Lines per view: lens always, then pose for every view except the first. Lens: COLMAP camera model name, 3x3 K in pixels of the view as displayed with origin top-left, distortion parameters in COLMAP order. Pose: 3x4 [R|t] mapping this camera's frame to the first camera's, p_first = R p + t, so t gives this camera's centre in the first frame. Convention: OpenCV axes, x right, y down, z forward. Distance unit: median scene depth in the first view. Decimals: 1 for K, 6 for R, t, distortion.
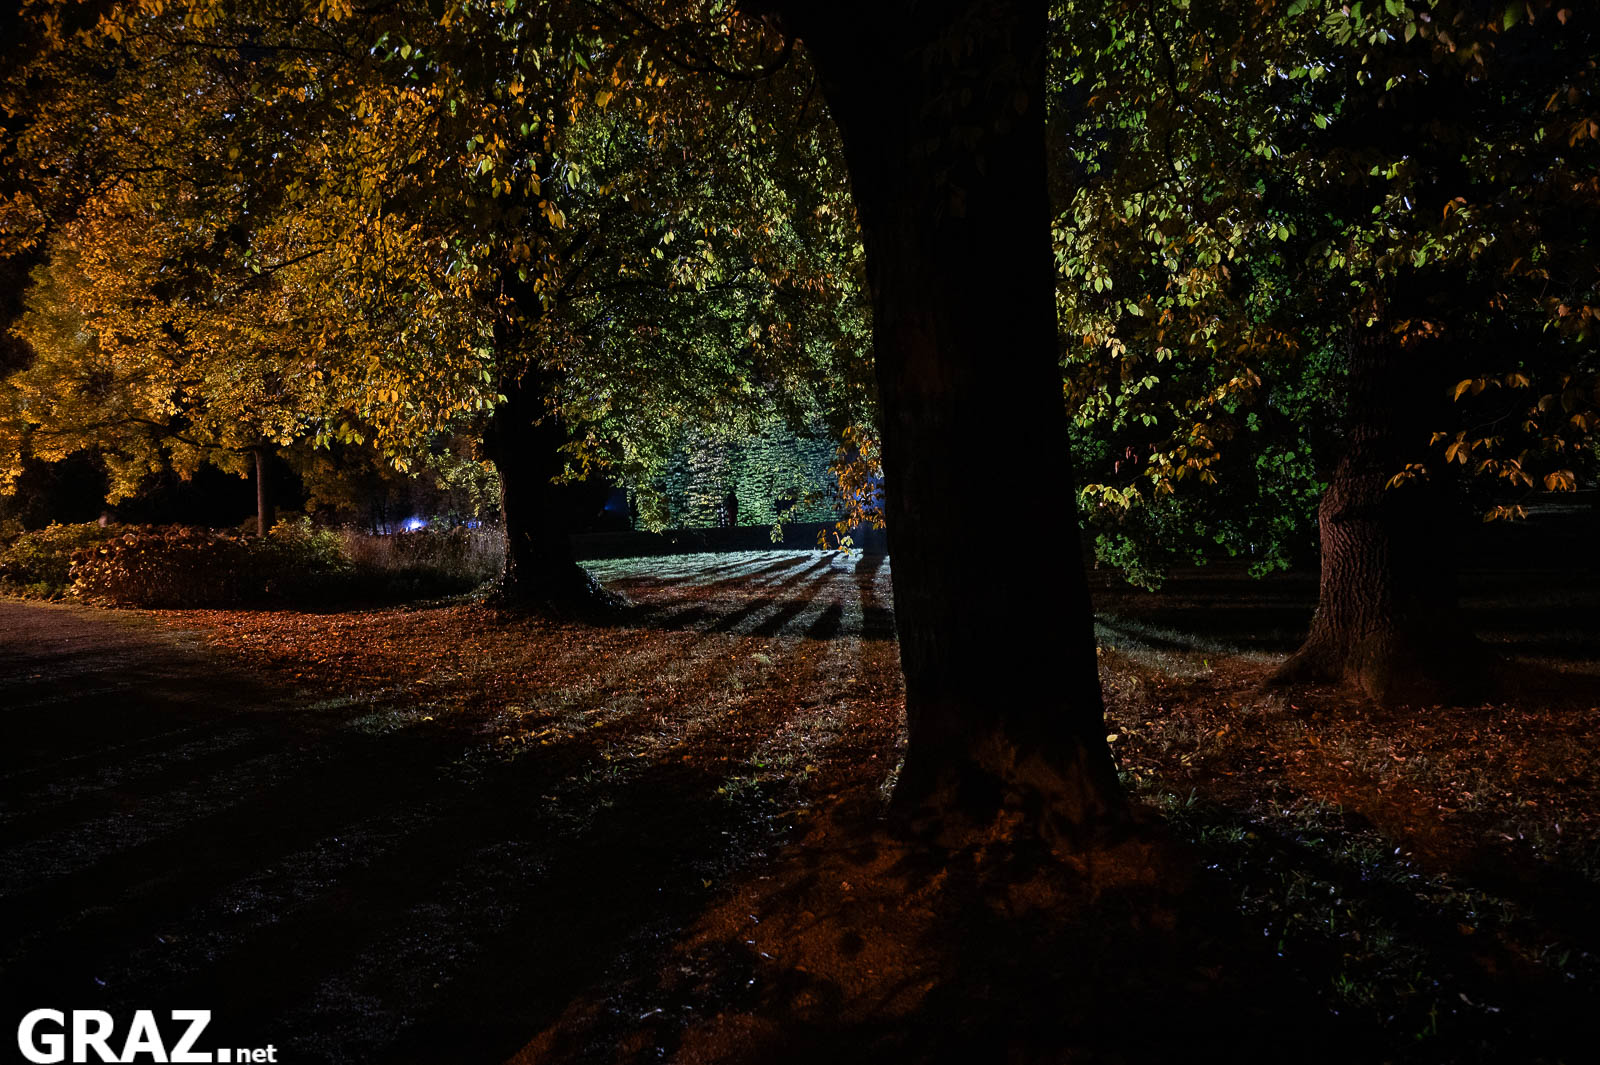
lens RADIAL K [[1207.2, 0, 800.0], [0, 1207.2, 532.5], [0, 0, 1]] dist [-0.006848, 0.001146]
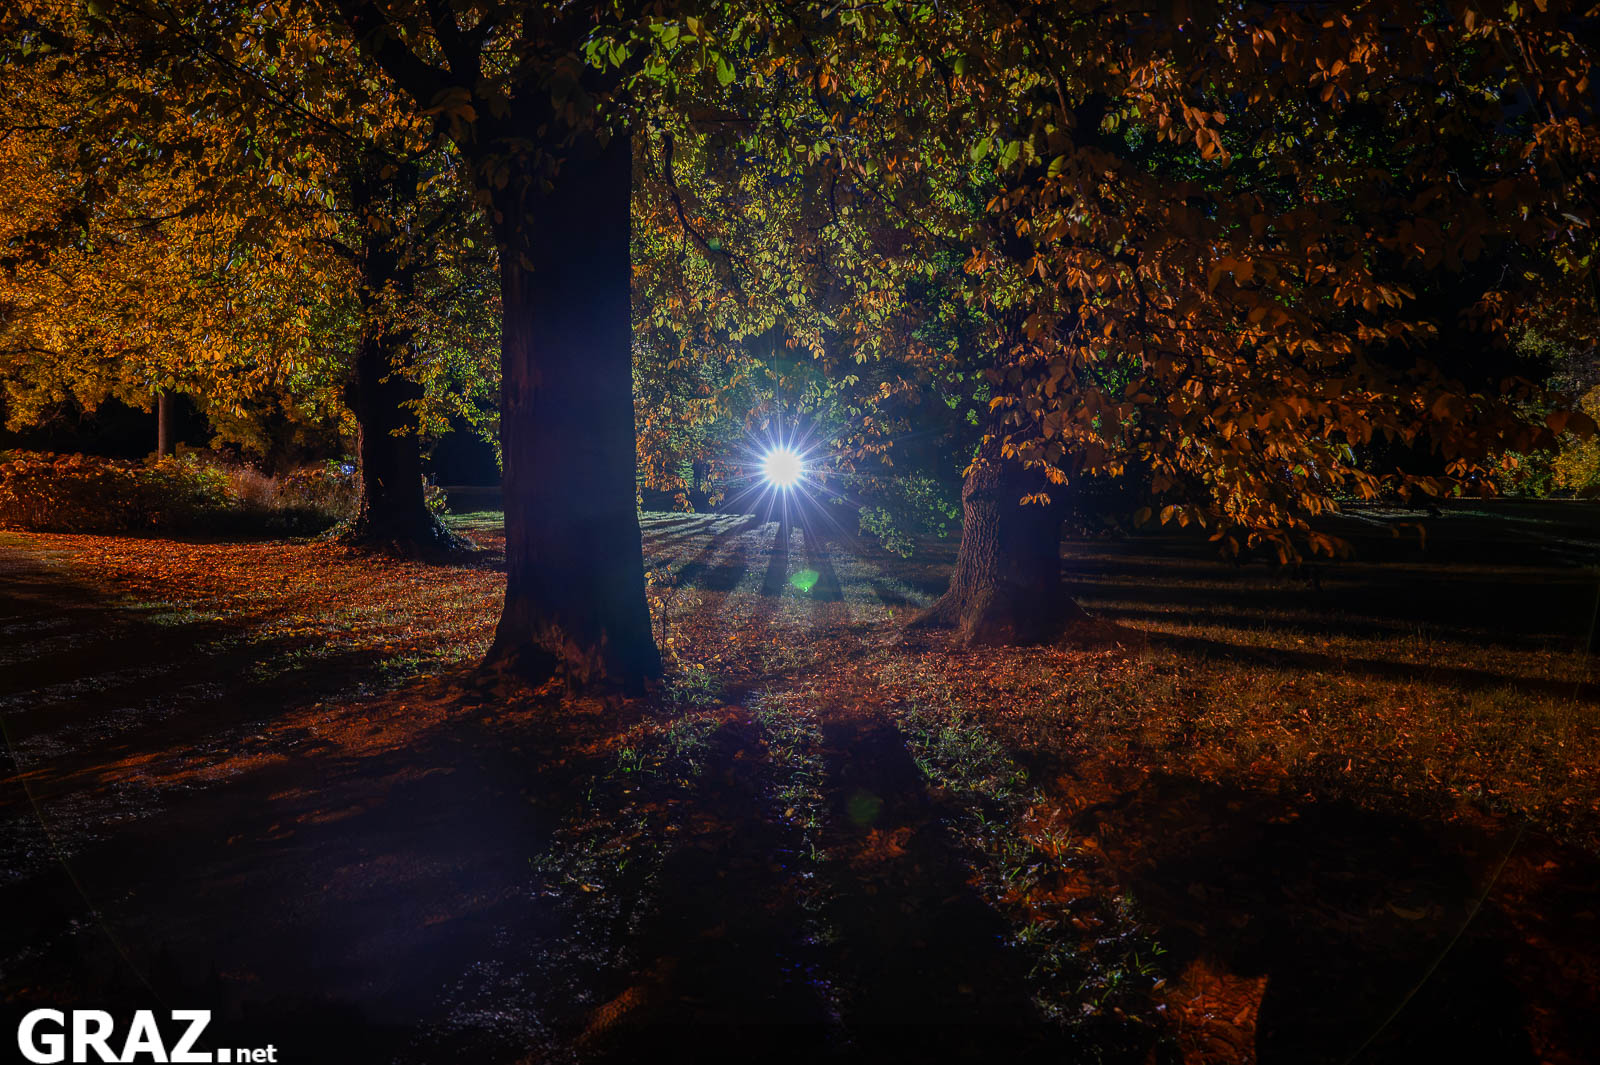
lens RADIAL K [[1234.7, 0, 811.1], [0, 1234.7, 542.9], [0, 0, 1]] dist [-0.004095, -0.002238]
pose [[0.997507, 0.052494, 0.047171, 0.107736], [-0.054077, 0.997994, 0.032928, 0.000346], [-0.045348, -0.035397, 0.998344, -0.135336]]
